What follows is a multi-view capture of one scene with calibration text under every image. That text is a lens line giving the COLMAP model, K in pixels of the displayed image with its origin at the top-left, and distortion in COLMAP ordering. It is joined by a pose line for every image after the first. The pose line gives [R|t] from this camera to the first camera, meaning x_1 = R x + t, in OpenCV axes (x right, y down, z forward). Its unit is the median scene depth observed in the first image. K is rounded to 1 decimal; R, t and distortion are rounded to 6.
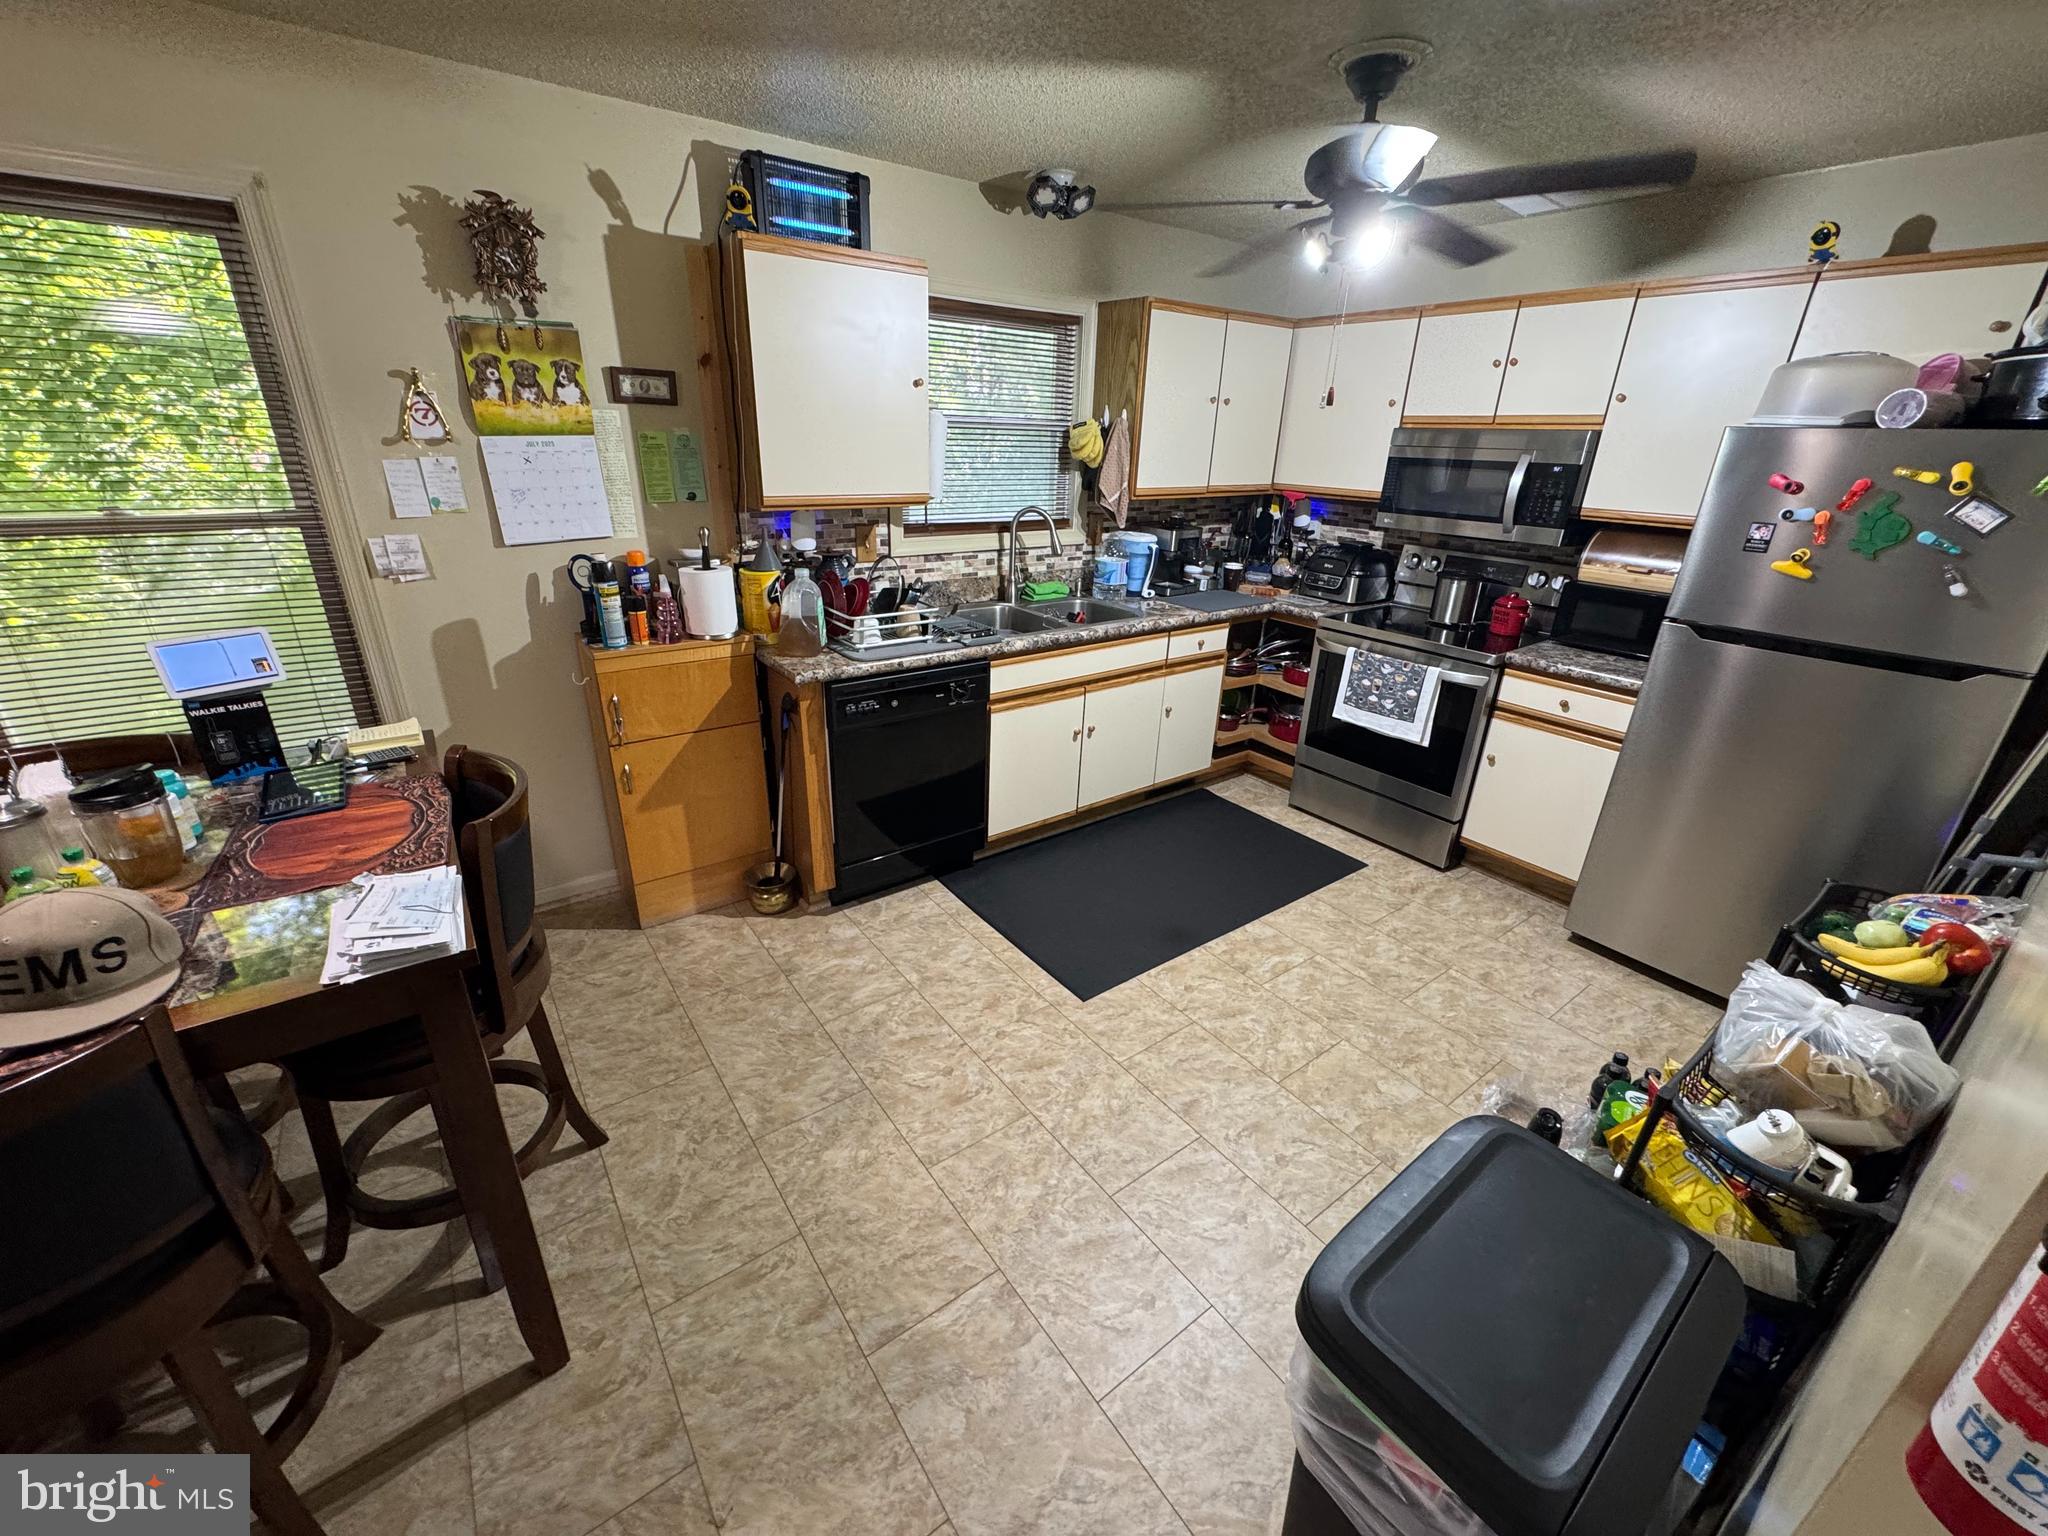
lens RADIAL K [[816.3, 0, 1024.6], [0, 816.3, 766.9], [0, 0, 1]] dist [0.001738, 0.000139]
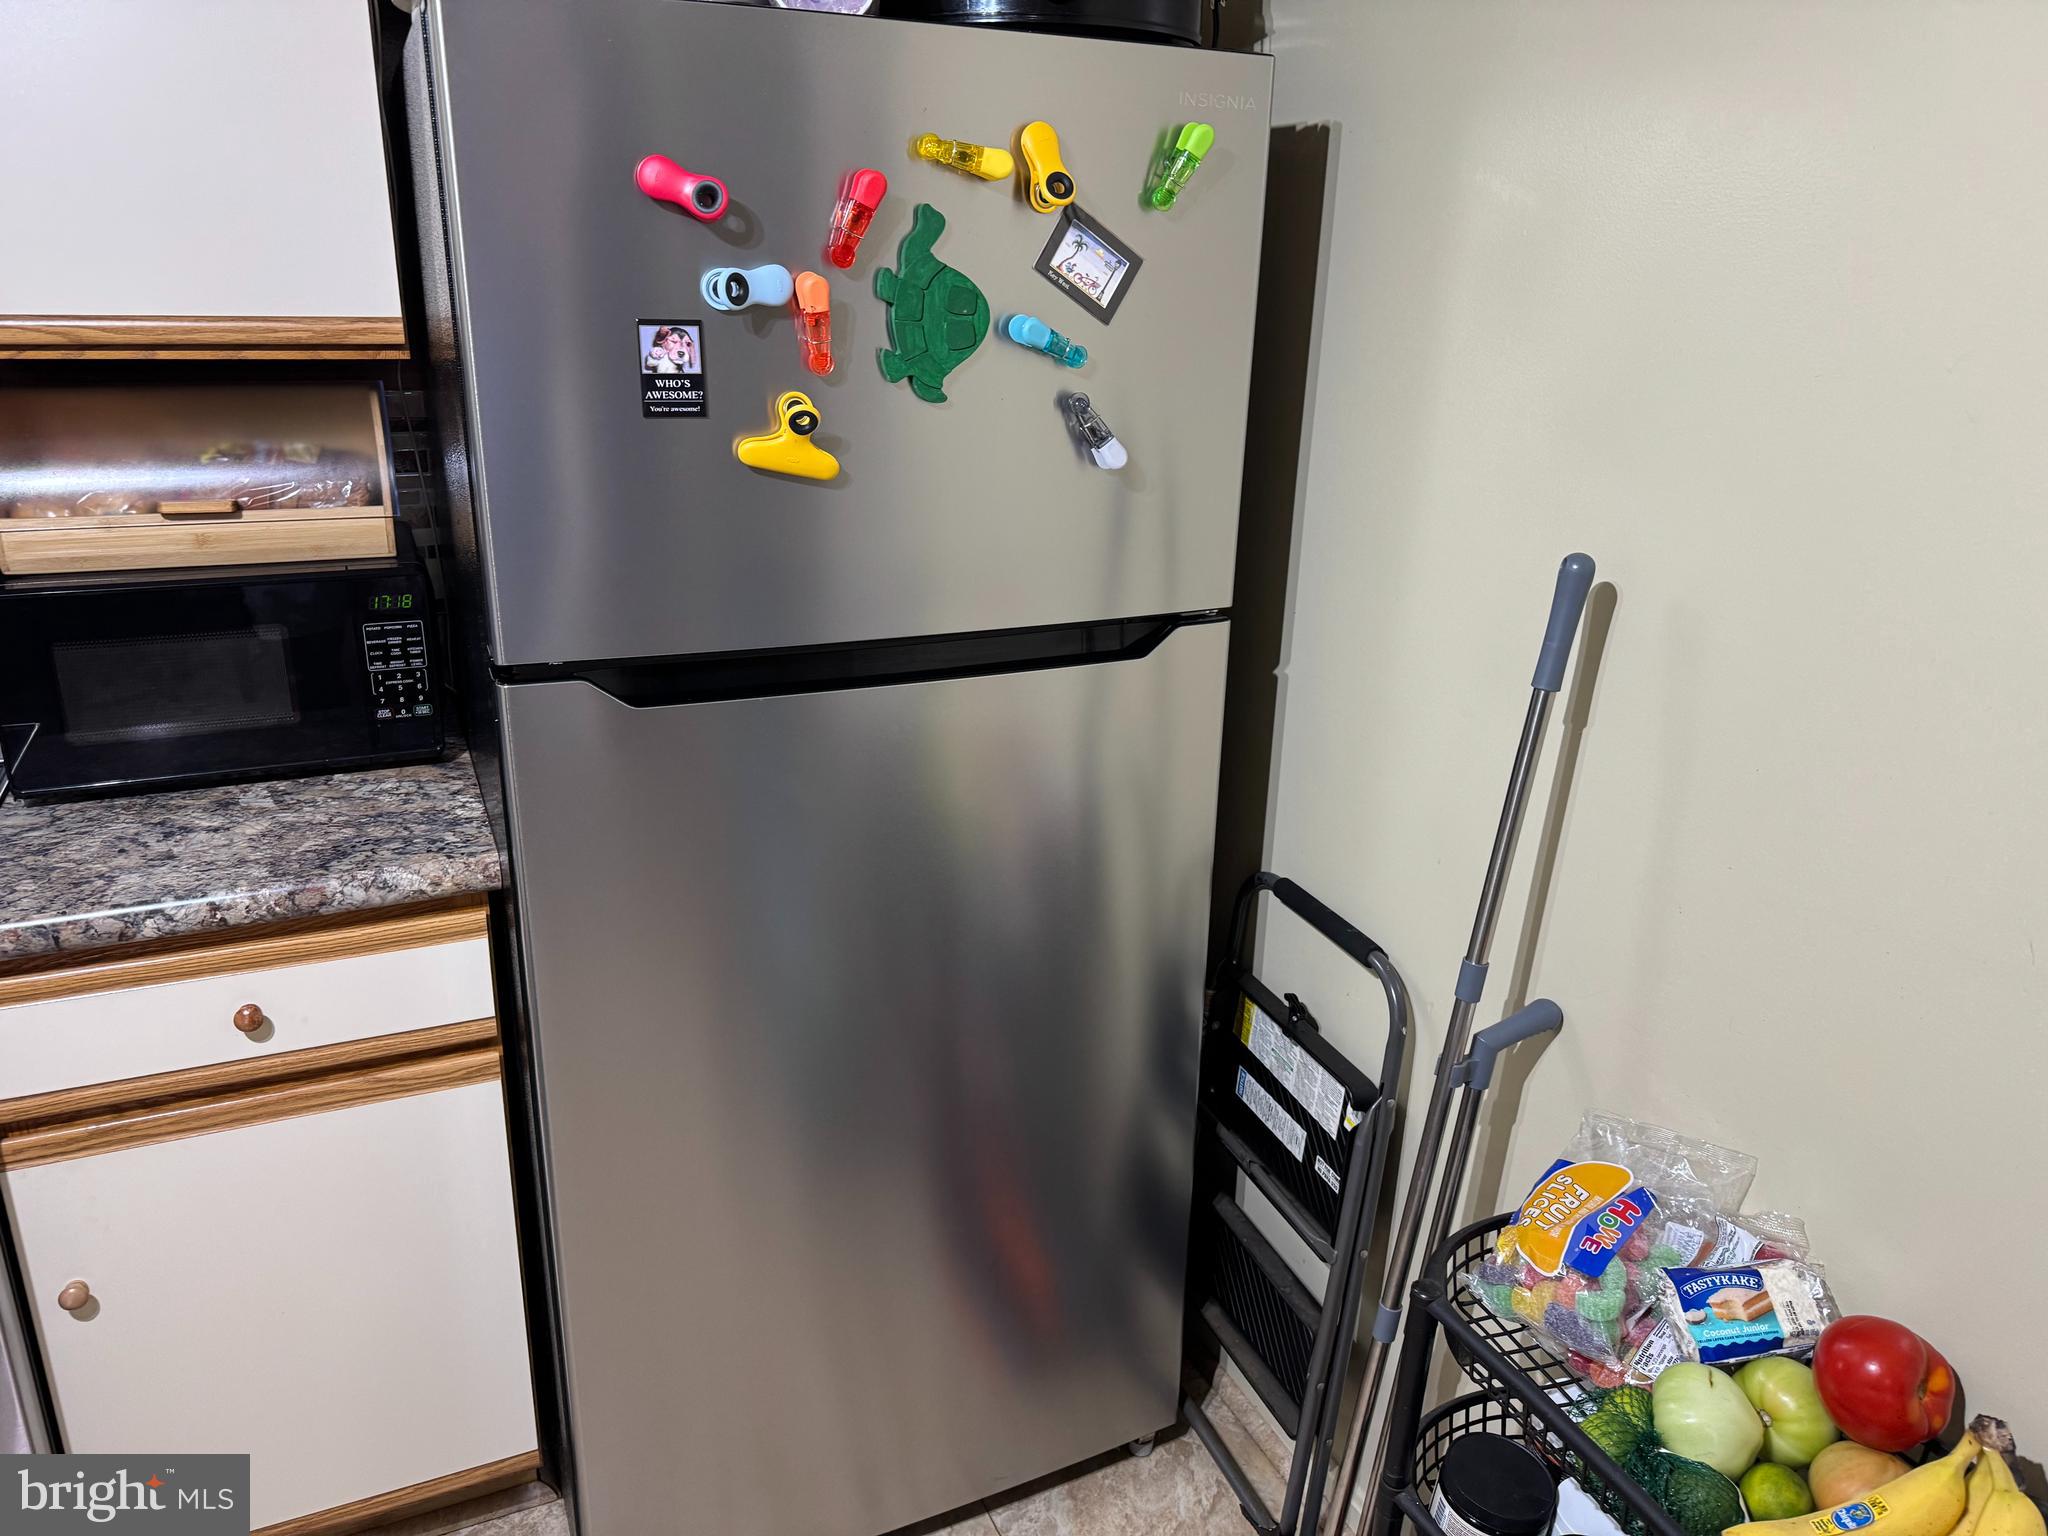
lens RADIAL K [[1449.7, 0, 1021.5], [0, 1449.7, 769.9], [0, 0, 1]] dist [0.012258, -0.016030]
pose [[0.204925, -0.344428, 0.916174, 0.231031], [0.349483, 0.900085, 0.260209, -0.147987], [-0.914258, 0.266864, 0.304821, 0.463640]]
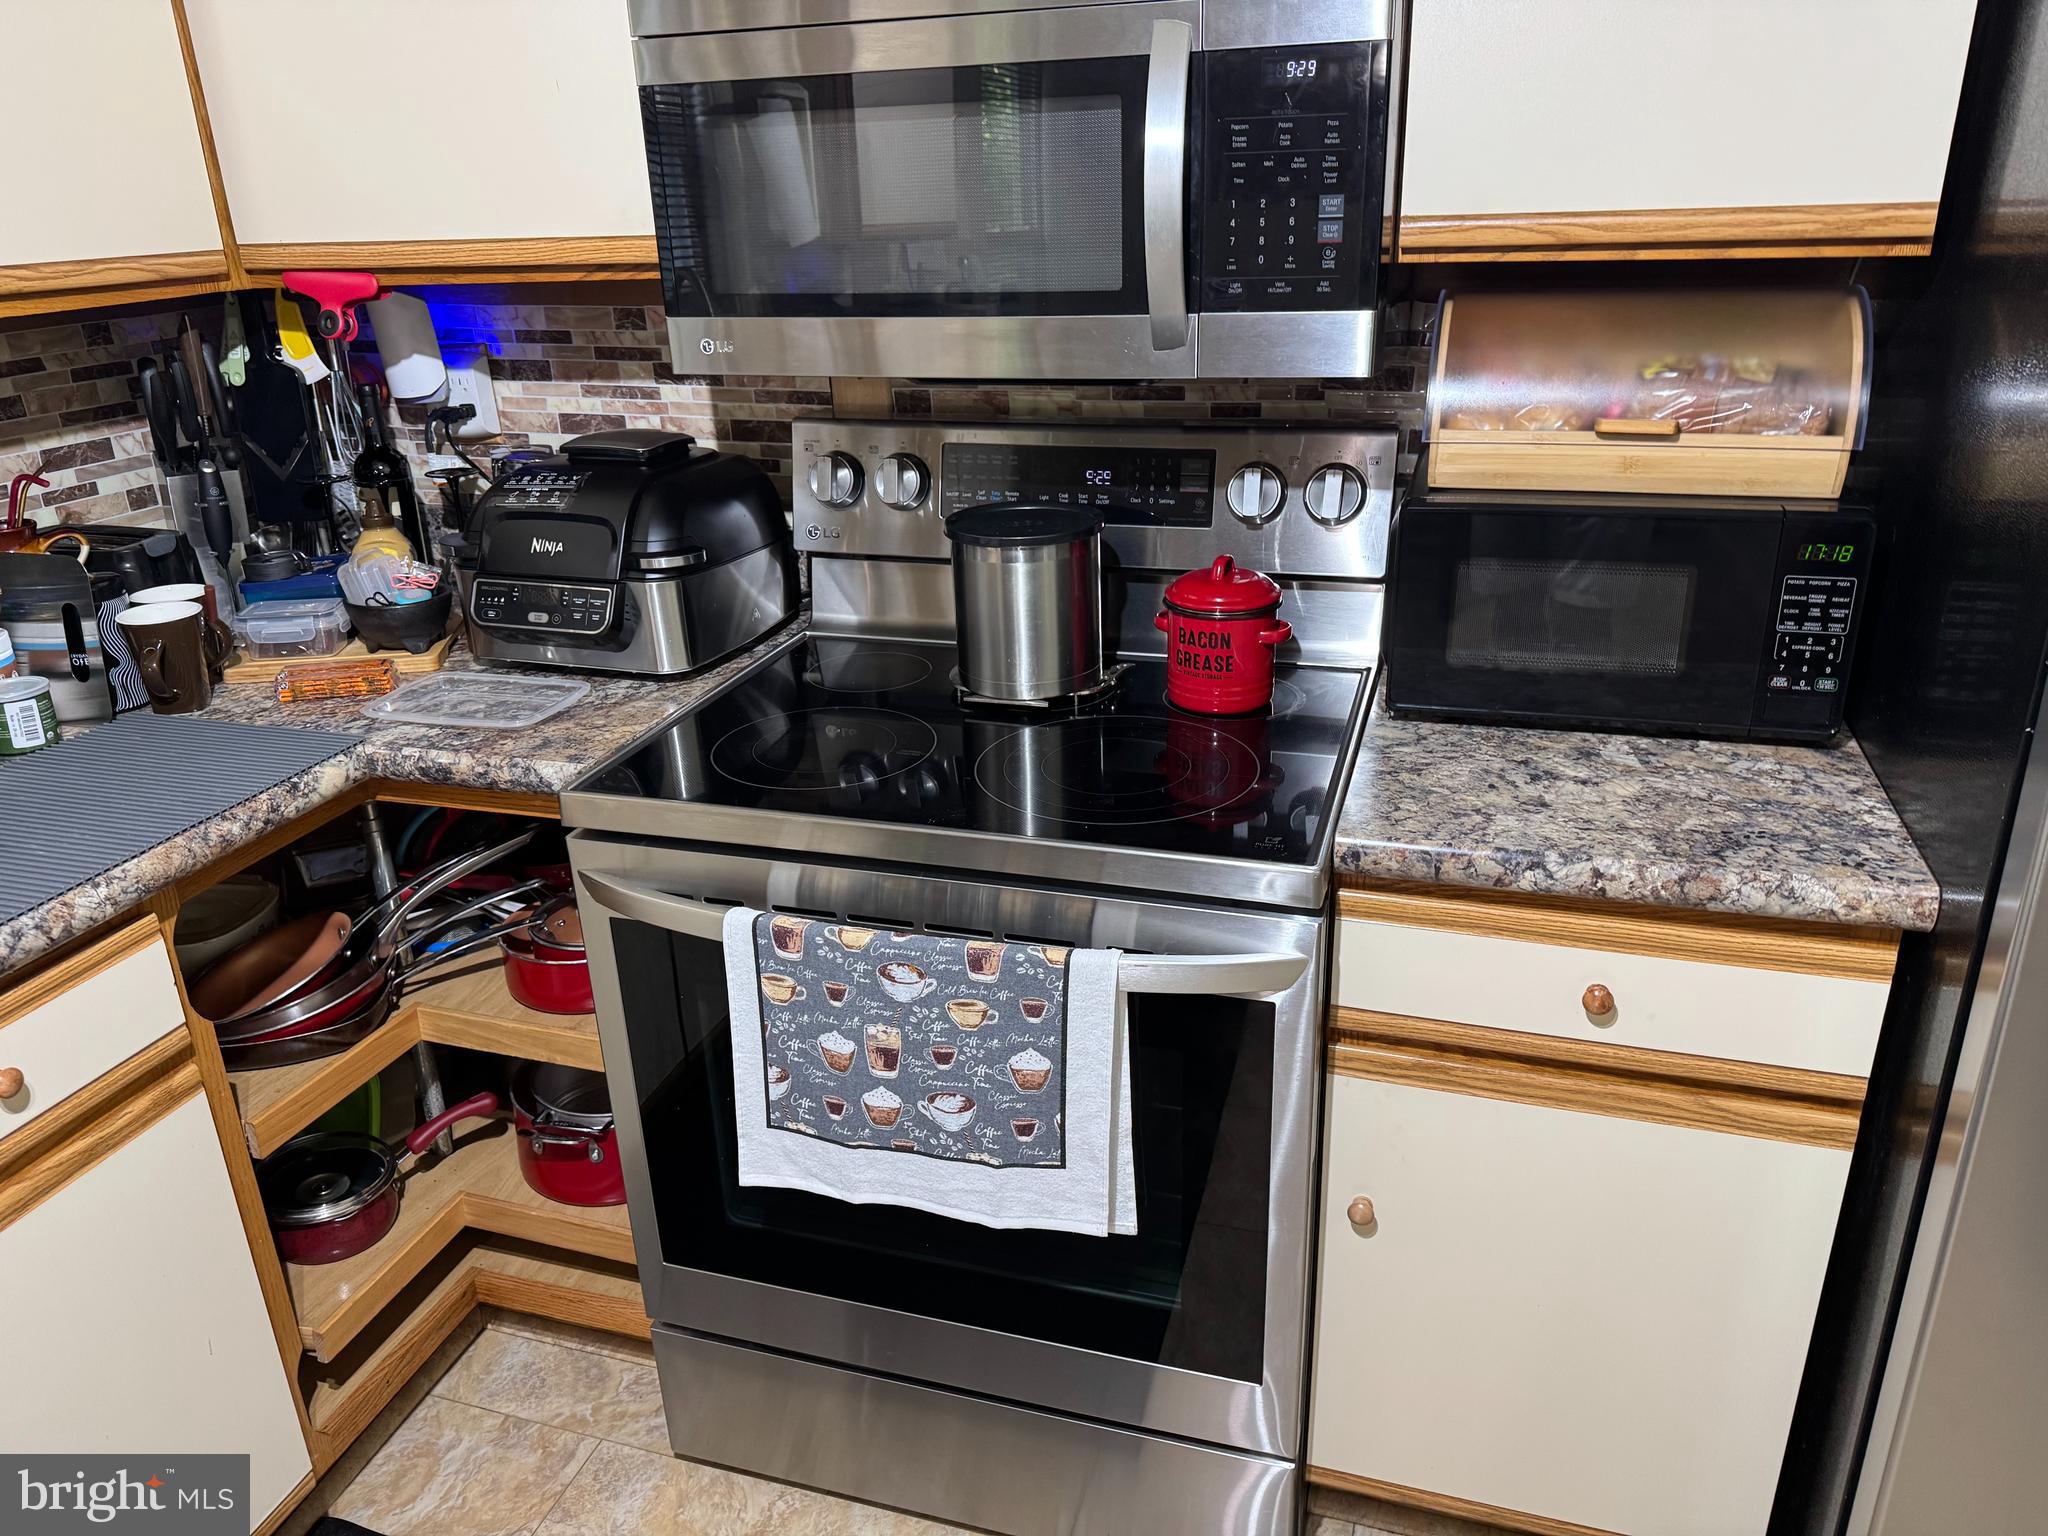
lens RADIAL K [[1449.7, 0, 1015.6], [0, 1449.7, 778.3], [0, 0, 1]] dist [0.012258, -0.016030]
pose [[0.808395, -0.270712, 0.522697, 0.239475], [0.272188, 0.959250, 0.075847, -0.174982], [-0.521930, 0.080958, 0.849138, 0.558626]]
